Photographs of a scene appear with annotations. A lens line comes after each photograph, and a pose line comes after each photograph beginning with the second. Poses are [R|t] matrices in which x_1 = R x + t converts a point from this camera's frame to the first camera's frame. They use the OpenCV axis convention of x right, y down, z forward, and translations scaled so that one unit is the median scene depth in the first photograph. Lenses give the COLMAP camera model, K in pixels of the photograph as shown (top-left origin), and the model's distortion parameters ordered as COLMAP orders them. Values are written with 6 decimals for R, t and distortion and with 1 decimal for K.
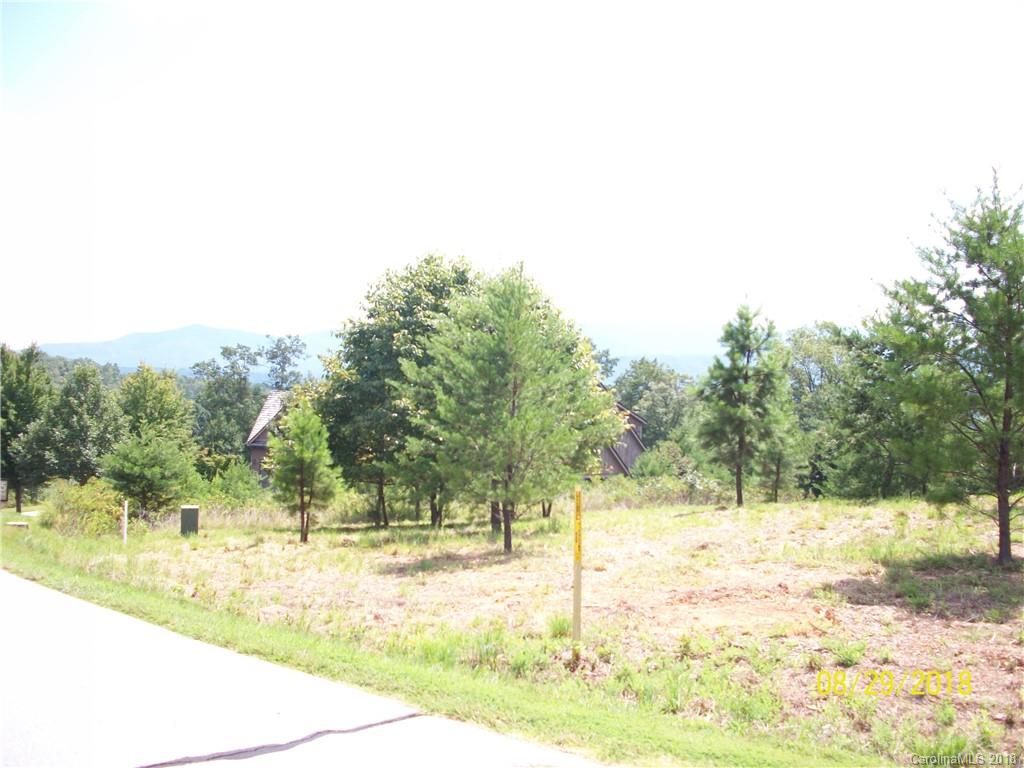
lens RADIAL K [[1054.3, 0, 534.5], [0, 1054.3, 388.3], [0, 0, 1]] dist [-0.221427, 0.193818]
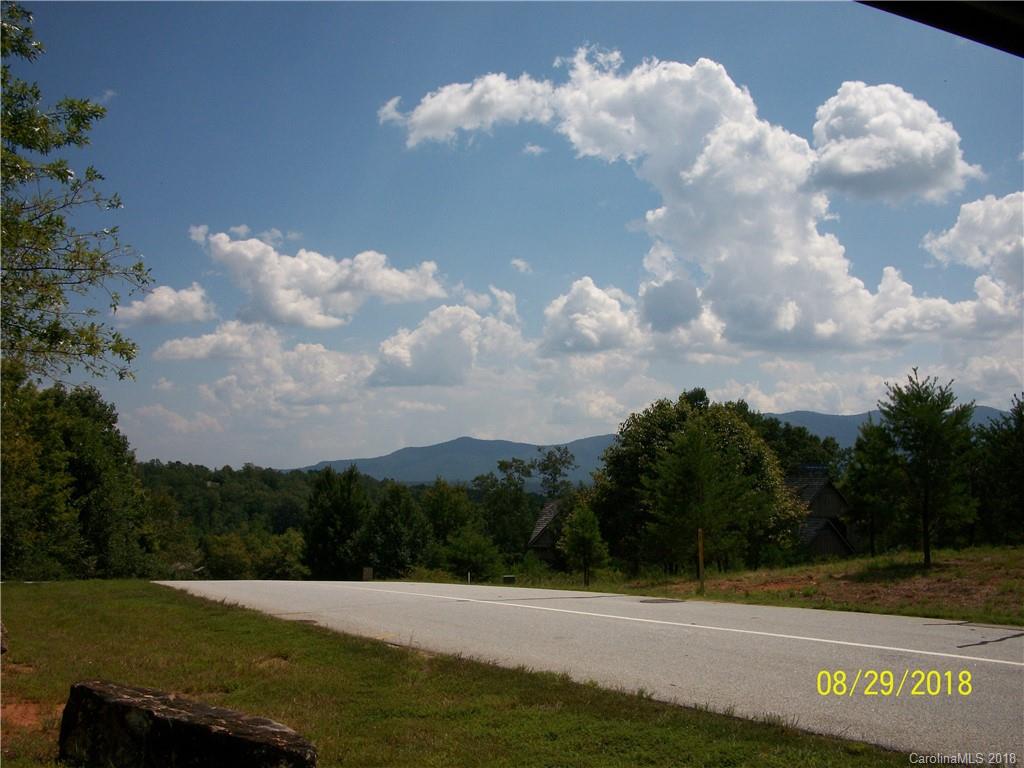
lens RADIAL K [[1054.3, 0, 534.5], [0, 1054.3, 388.3], [0, 0, 1]] dist [-0.221427, 0.193818]
pose [[0.967618, -0.061248, -0.244877, 0.038258], [0.036791, 0.993976, -0.103234, 0.000412], [0.249725, 0.090881, 0.964043, -0.200365]]
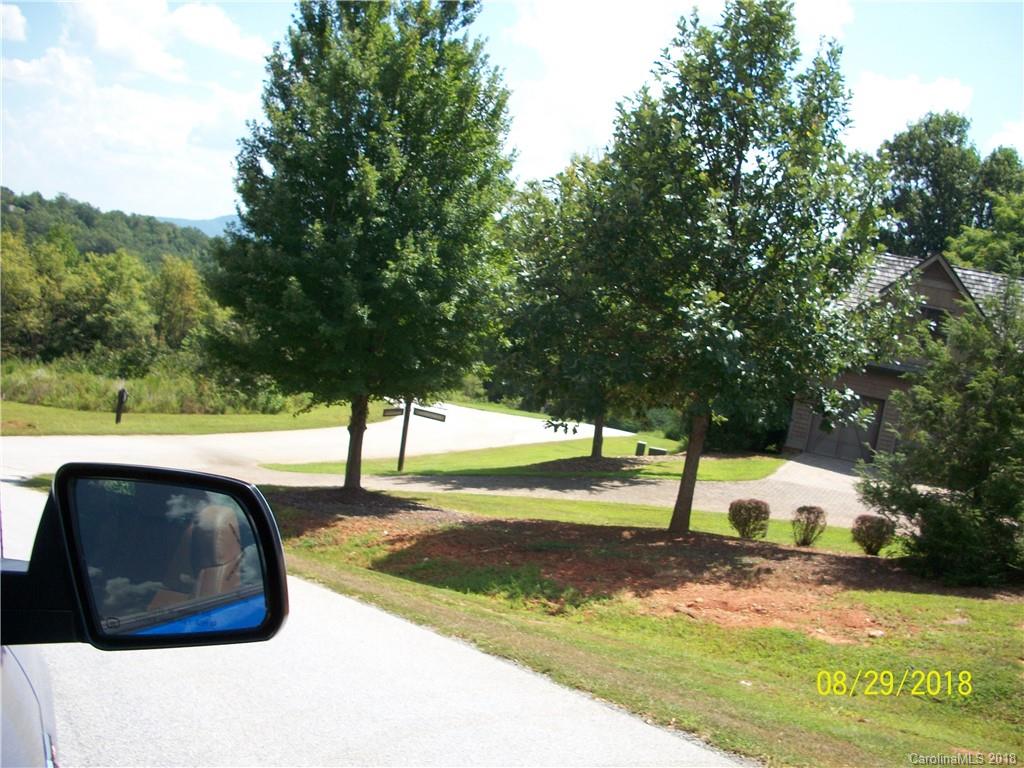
lens RADIAL K [[1054.3, 0, 534.5], [0, 1054.3, 388.3], [0, 0, 1]] dist [-0.221427, 0.193818]
pose [[0.988563, 0.133929, -0.069323, -0.486129], [-0.128754, 0.988881, 0.074414, 0.070776], [0.078519, -0.064638, 0.994815, 0.744998]]
